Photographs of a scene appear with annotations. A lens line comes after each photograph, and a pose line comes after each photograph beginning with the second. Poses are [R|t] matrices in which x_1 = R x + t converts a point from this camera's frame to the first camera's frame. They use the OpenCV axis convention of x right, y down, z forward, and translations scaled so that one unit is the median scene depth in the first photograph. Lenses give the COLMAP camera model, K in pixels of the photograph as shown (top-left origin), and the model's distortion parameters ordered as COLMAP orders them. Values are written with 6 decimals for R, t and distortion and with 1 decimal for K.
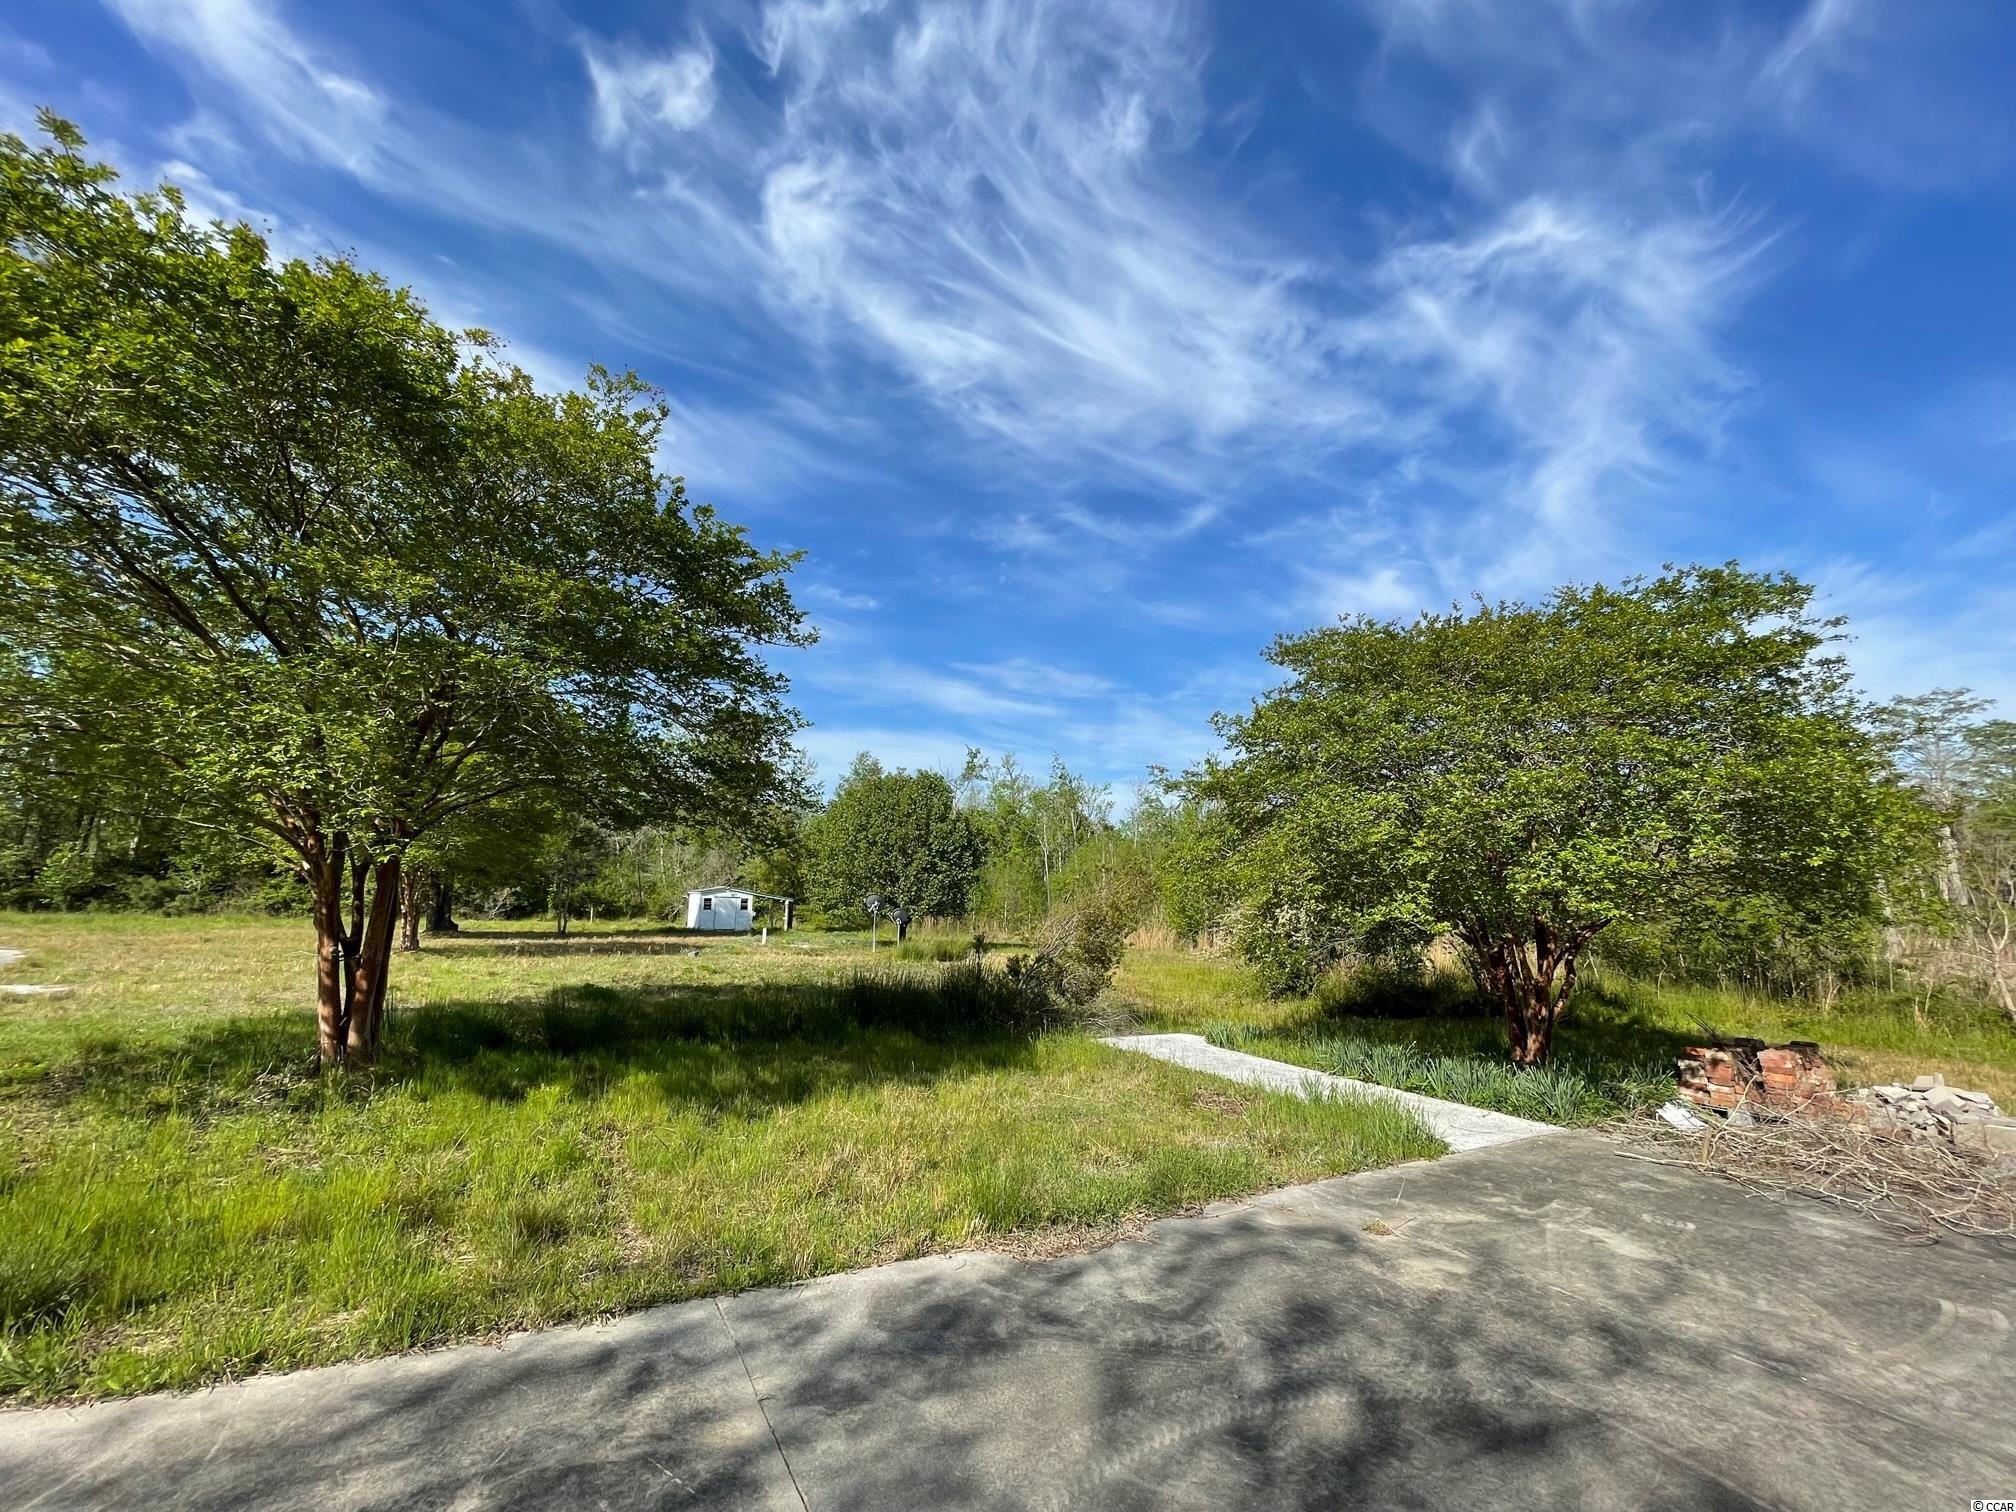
lens RADIAL K [[812.1, 0, 1006.6], [0, 812.1, 753.3], [0, 0, 1]] dist [-0.002228, -0.000647]
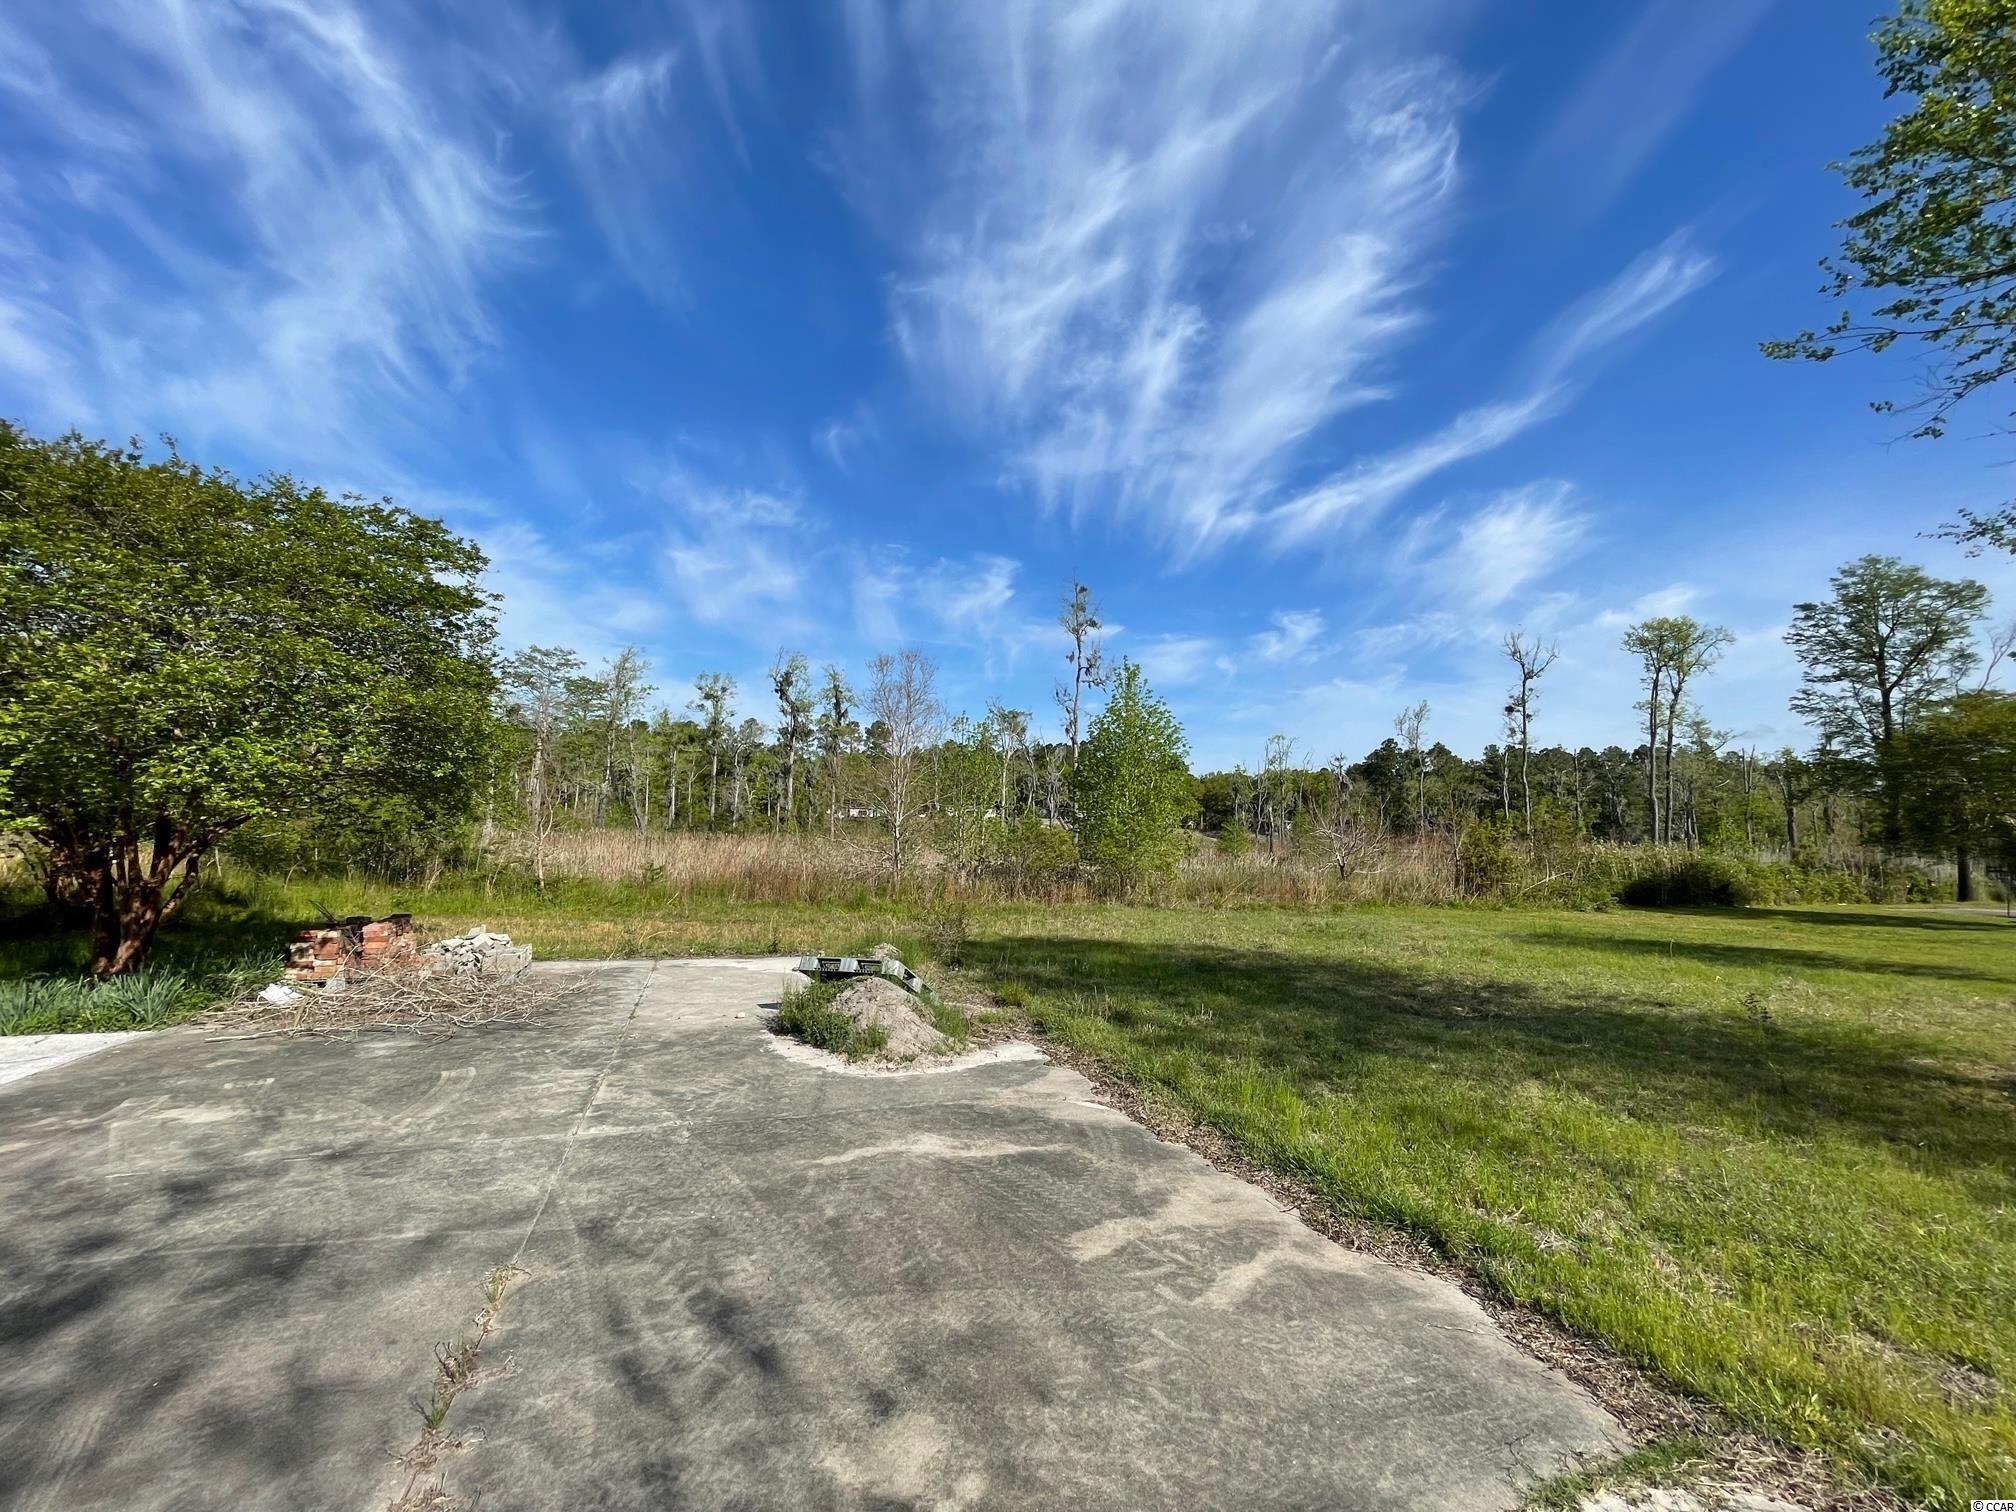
lens RADIAL K [[813.6, 0, 1002.7], [0, 813.6, 760.7], [0, 0, 1]] dist [-0.000024, -0.000593]
pose [[0.191949, 0.069618, 0.978933, -0.070866], [-0.201793, 0.978967, -0.030053, -0.020793], [-0.960435, -0.191773, 0.201960, -0.087846]]
